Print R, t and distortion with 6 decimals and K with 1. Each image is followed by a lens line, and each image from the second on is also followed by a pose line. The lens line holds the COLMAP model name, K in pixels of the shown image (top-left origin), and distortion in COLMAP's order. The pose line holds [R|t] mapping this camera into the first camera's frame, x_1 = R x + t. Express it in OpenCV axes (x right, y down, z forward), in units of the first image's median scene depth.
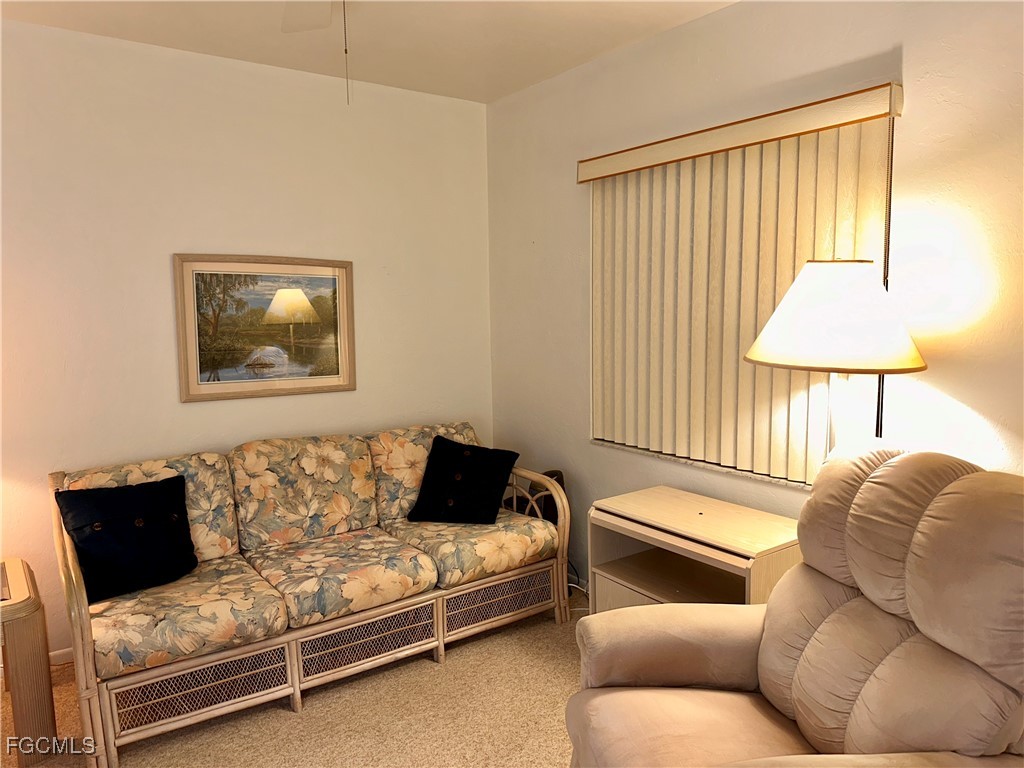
lens RADIAL K [[715.8, 0, 512.0], [0, 715.8, 384.0], [0, 0, 1]] dist [0.053594, -0.118084]
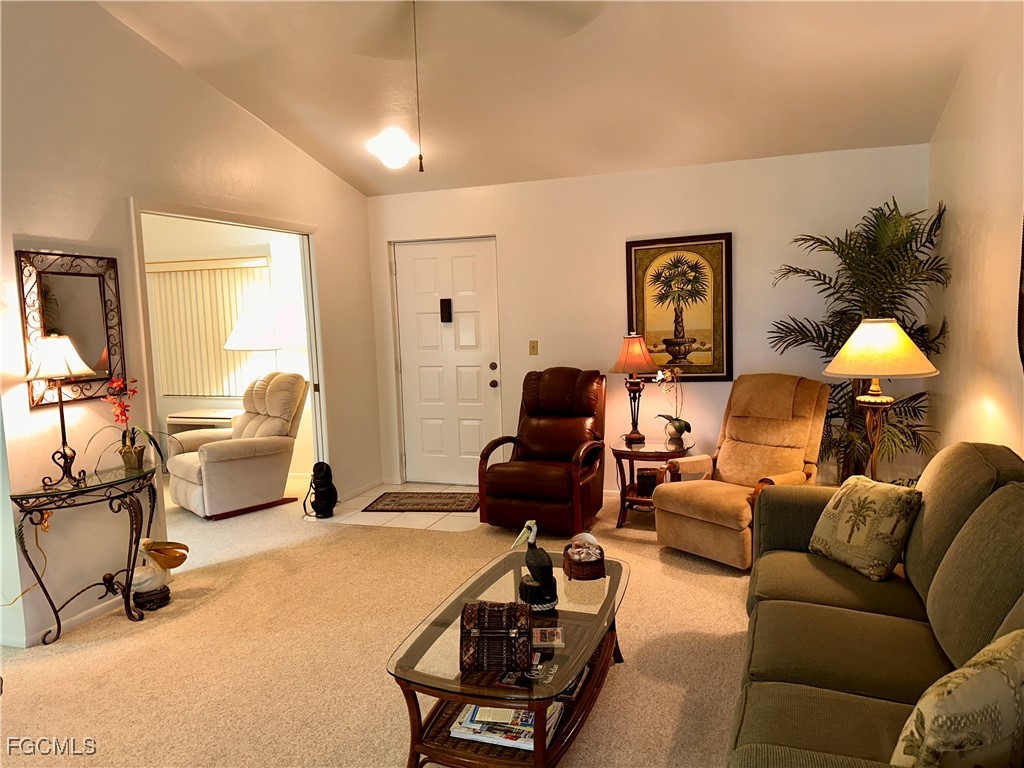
lens RADIAL K [[732.0, 0, 512.0], [0, 732.0, 384.0], [0, 0, 1]] dist [0.069856, -0.121868]
pose [[0.826682, -0.069466, 0.558365, -0.288723], [0.082893, 0.996558, 0.001255, 0.148067], [-0.556530, 0.045247, 0.829594, -1.580158]]
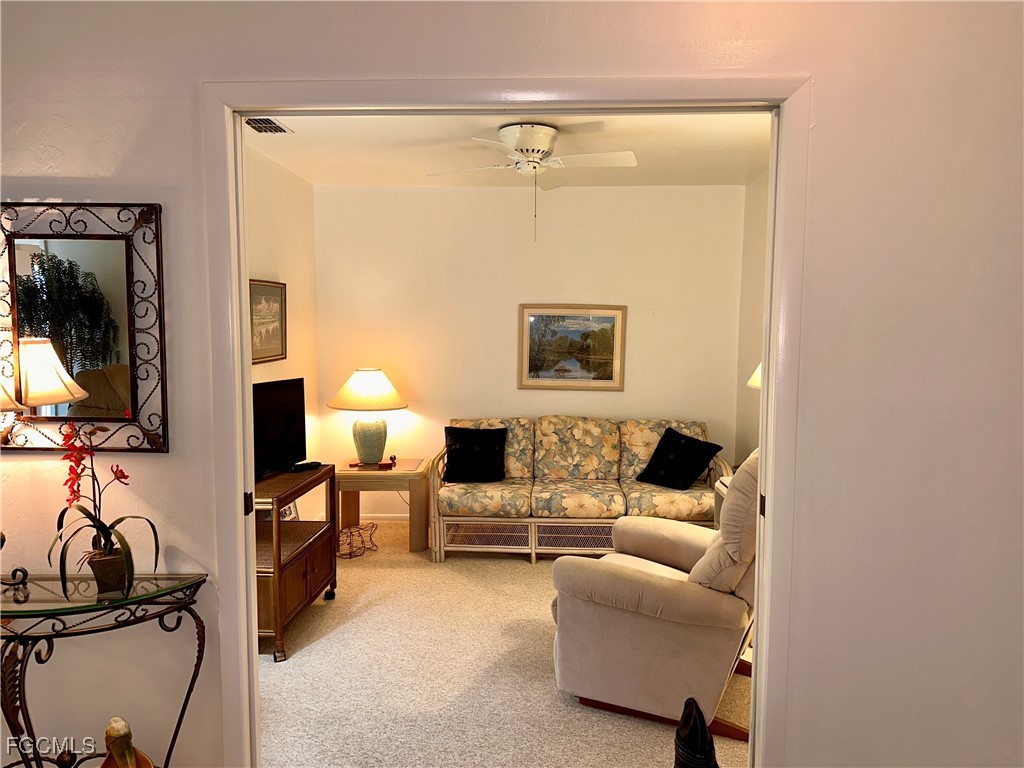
lens RADIAL K [[732.0, 0, 512.0], [0, 732.0, 384.0], [0, 0, 1]] dist [0.069856, -0.121868]
pose [[0.780545, 0.074904, -0.620595, 0.635952], [-0.088073, 0.996069, 0.009450, -0.001096], [0.618864, 0.047281, 0.784074, -0.401436]]
